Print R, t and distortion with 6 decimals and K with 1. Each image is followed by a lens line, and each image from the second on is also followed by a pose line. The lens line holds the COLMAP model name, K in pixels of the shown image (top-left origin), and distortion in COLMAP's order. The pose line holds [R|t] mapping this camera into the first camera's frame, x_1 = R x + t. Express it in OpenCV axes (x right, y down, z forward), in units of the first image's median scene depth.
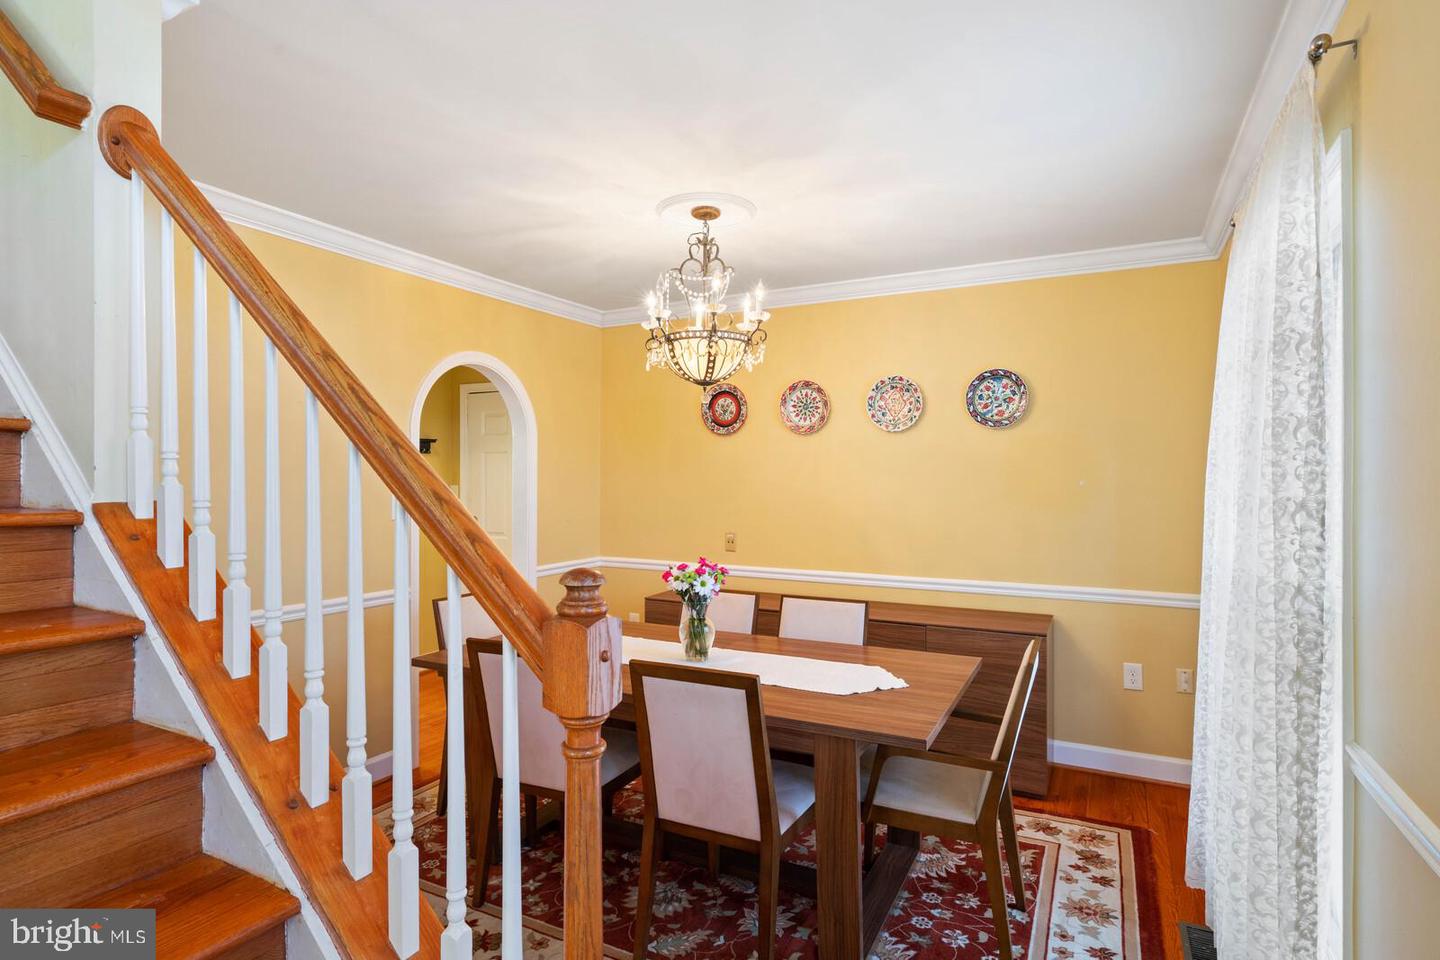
lens RADIAL K [[741.0, 0, 717.1], [0, 741.0, 477.1], [0, 0, 1]] dist [0.001781, 0.000566]
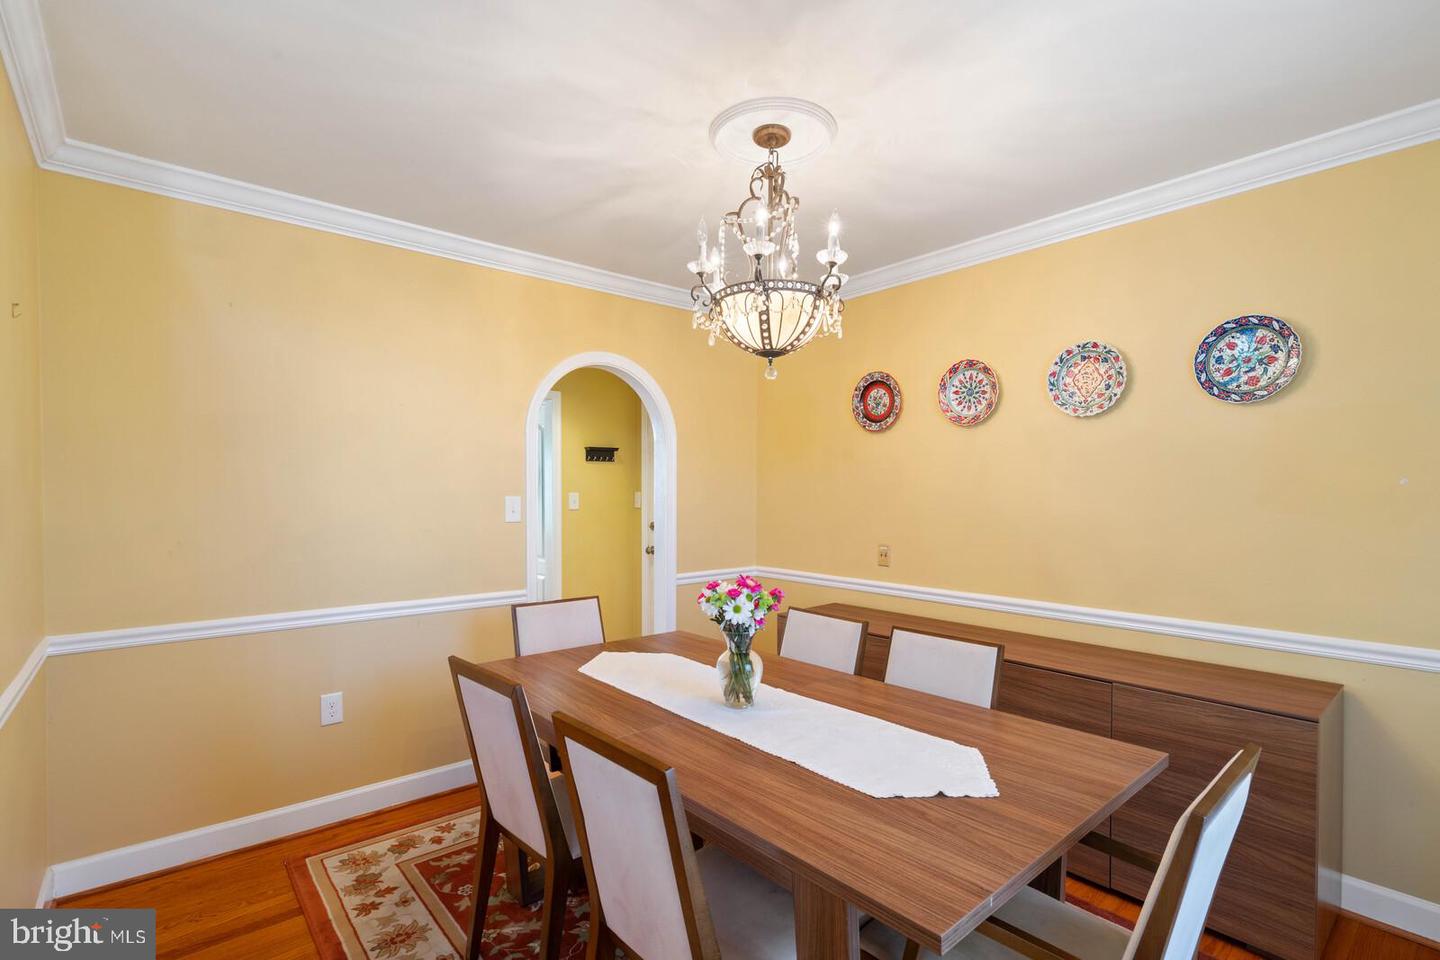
lens RADIAL K [[669.2, 0, 720.3], [0, 669.2, 504.9], [0, 0, 1]] dist [-0.001905, 0.000465]
pose [[0.928746, 0.008006, -0.370631, 0.159720], [-0.000440, 0.999790, 0.020493, 0.015340], [0.370717, -0.018870, 0.928554, 0.251877]]
